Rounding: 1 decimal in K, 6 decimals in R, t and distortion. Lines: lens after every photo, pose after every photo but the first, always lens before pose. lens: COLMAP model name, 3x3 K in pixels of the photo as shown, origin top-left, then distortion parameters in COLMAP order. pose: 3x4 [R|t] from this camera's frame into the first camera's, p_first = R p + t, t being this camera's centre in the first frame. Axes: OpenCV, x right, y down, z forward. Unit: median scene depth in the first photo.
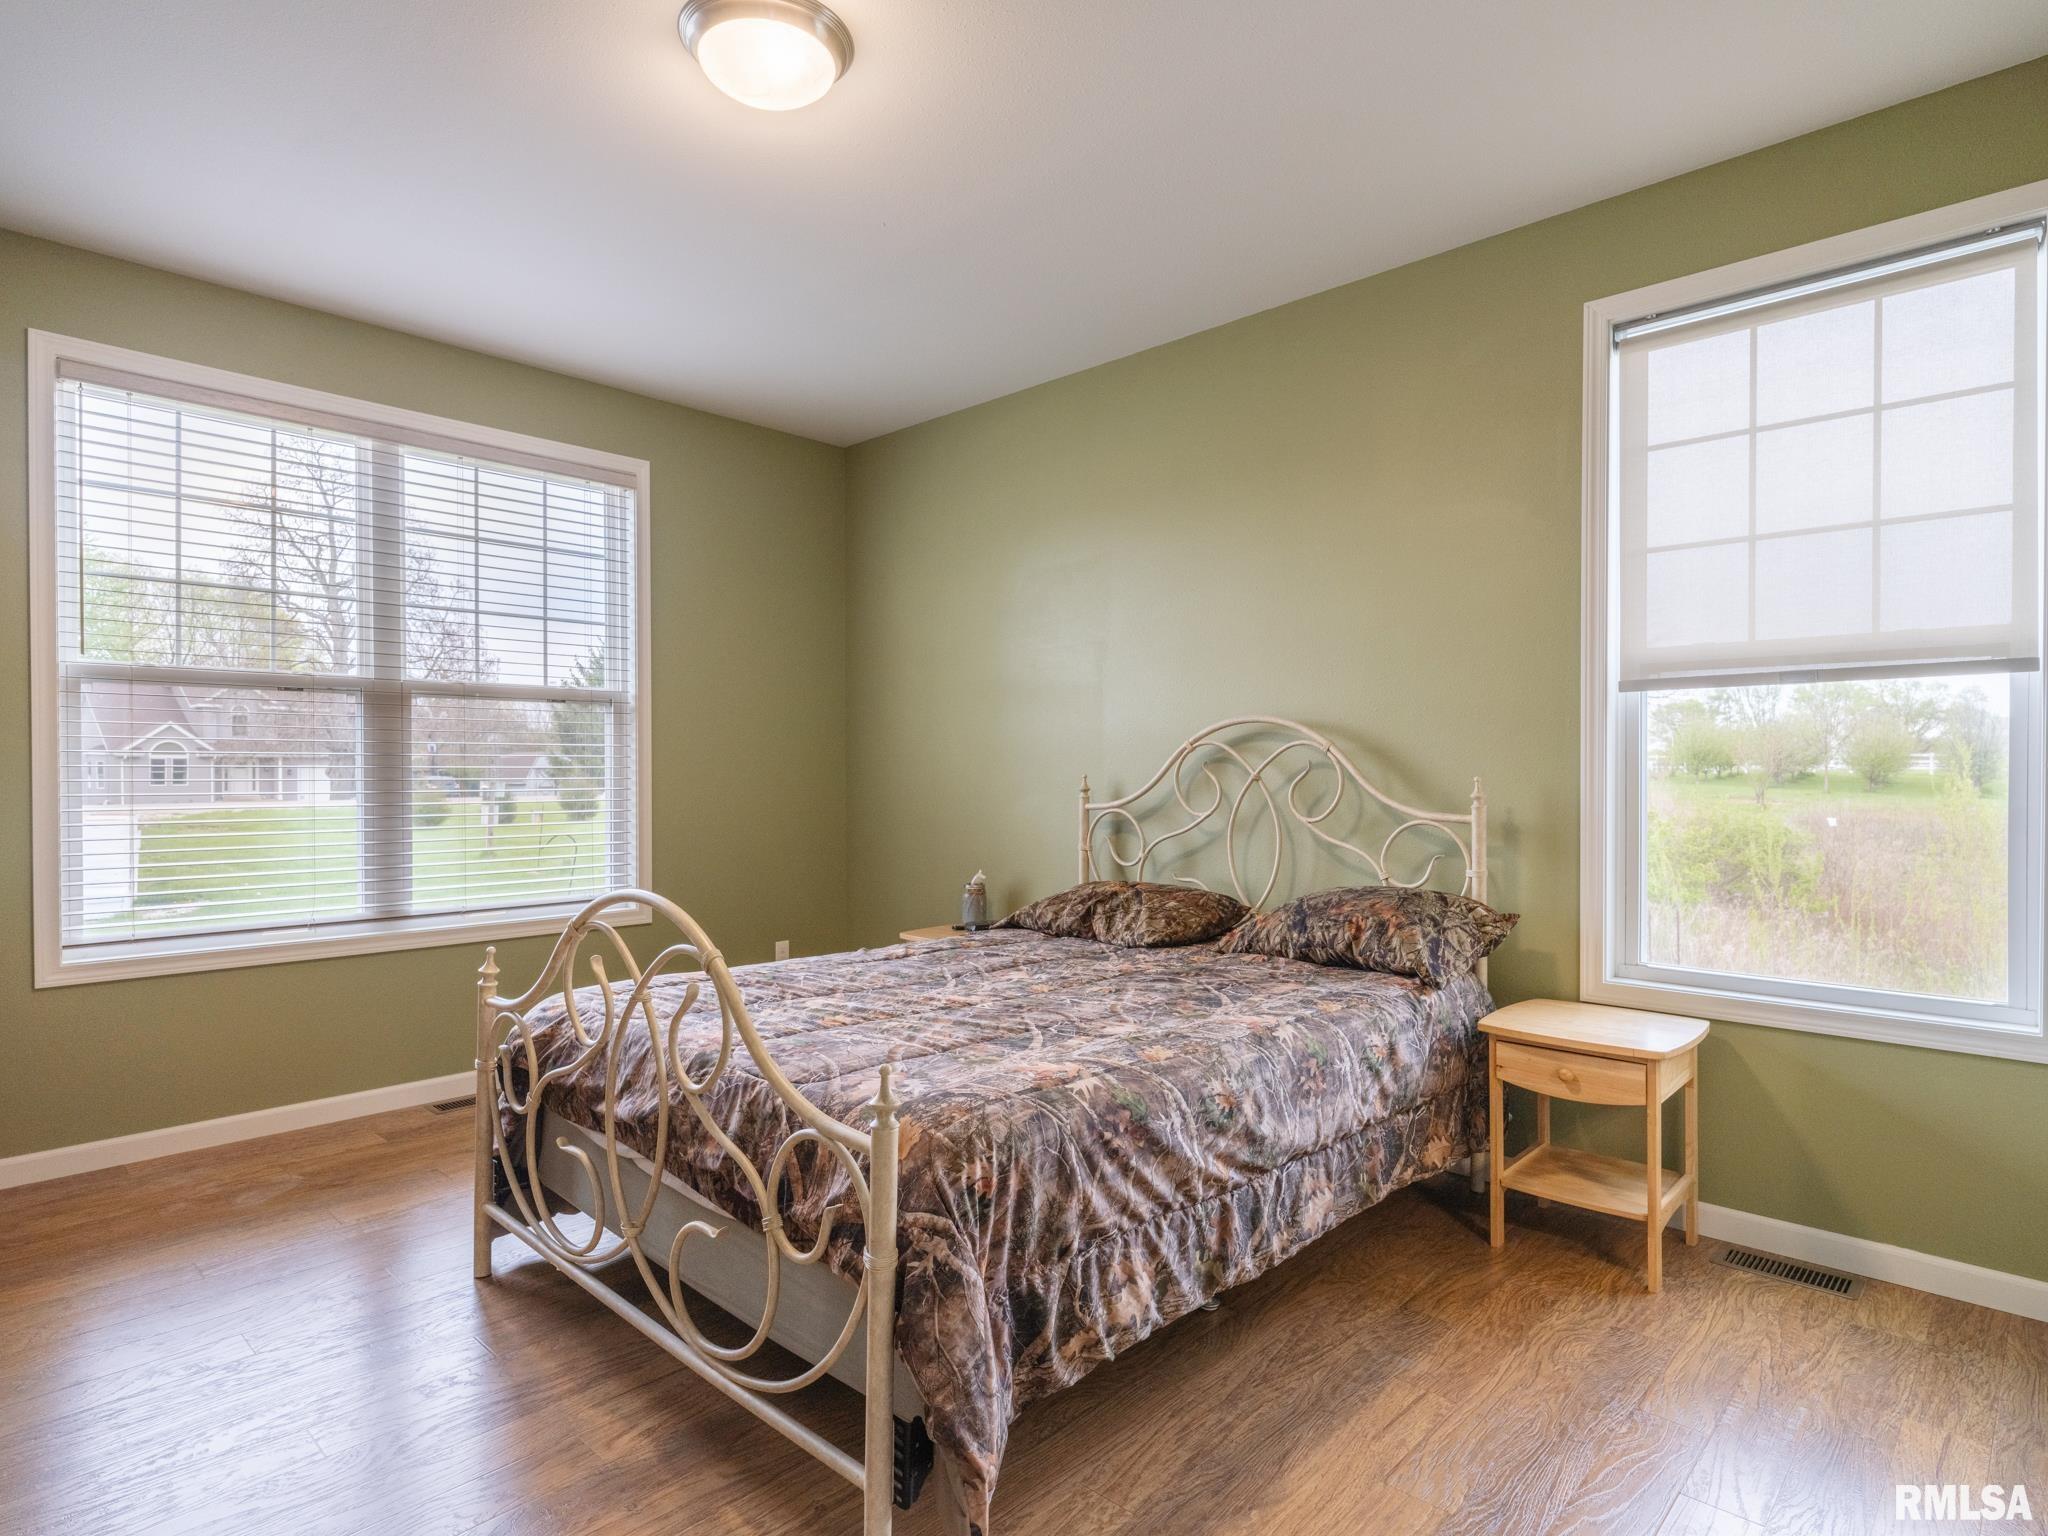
lens RADIAL K [[1108.1, 0, 1015.2], [0, 1108.1, 771.5], [0, 0, 1]] dist [0.004456, -0.002282]
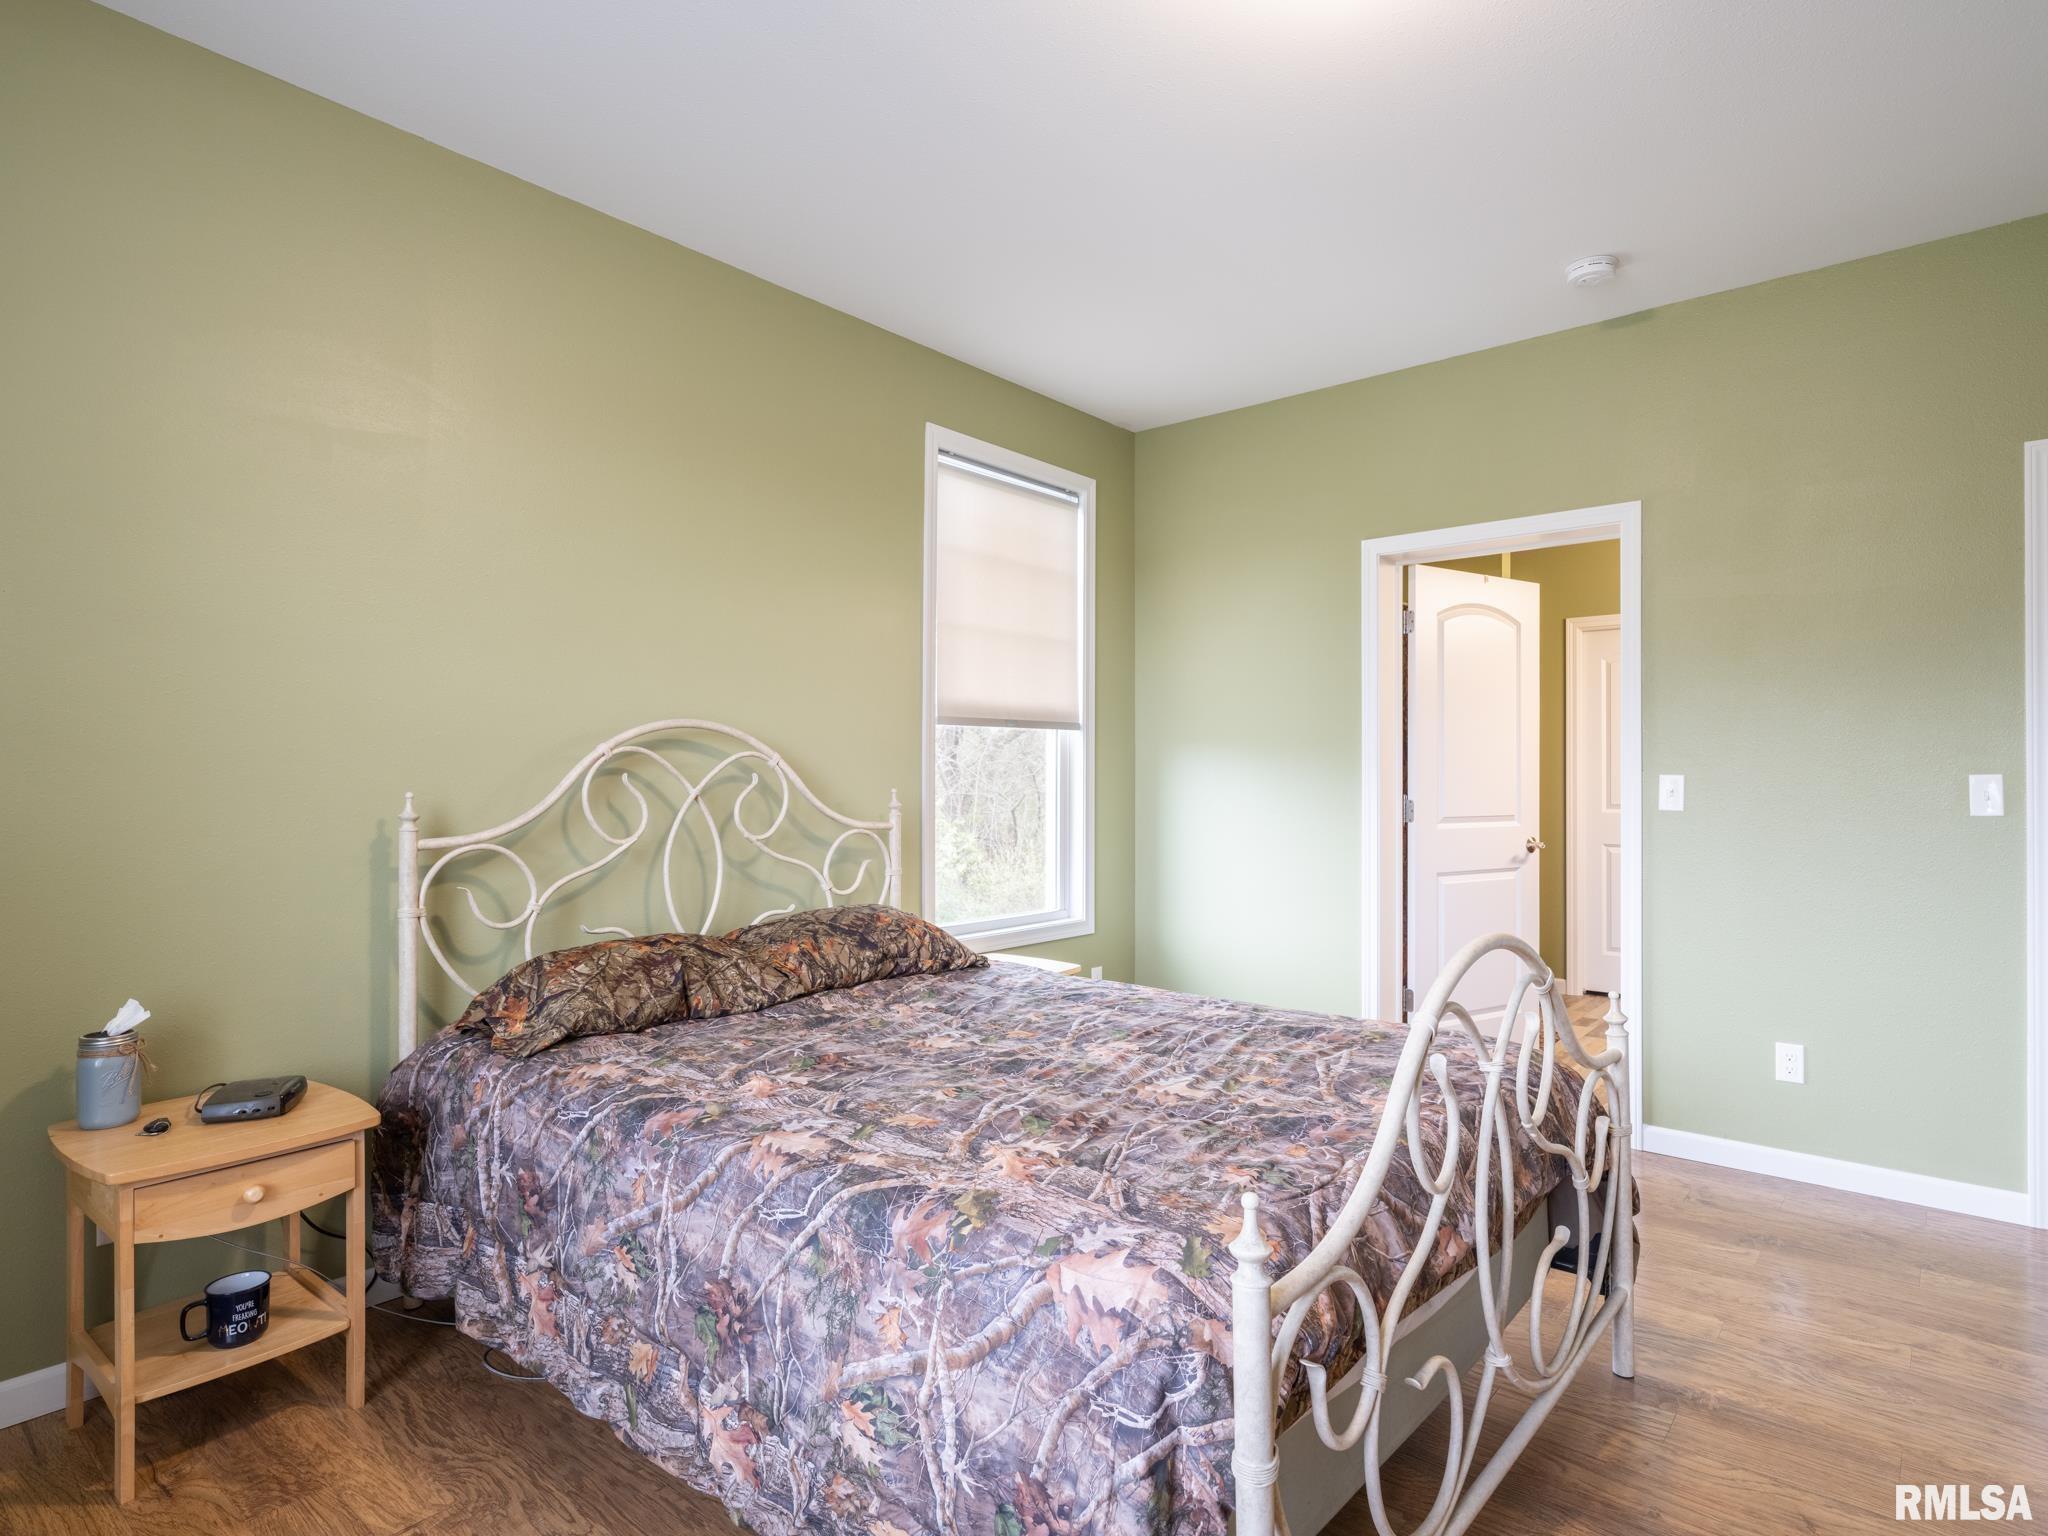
lens RADIAL K [[1108.1, 0, 1015.1], [0, 1108.1, 767.5], [0, 0, 1]] dist [0.004456, -0.002282]
pose [[-0.051543, 0.004590, 0.998660, -0.674997], [0.007539, 0.999963, -0.004207, -0.009711], [-0.998642, 0.007312, -0.051576, 0.828260]]
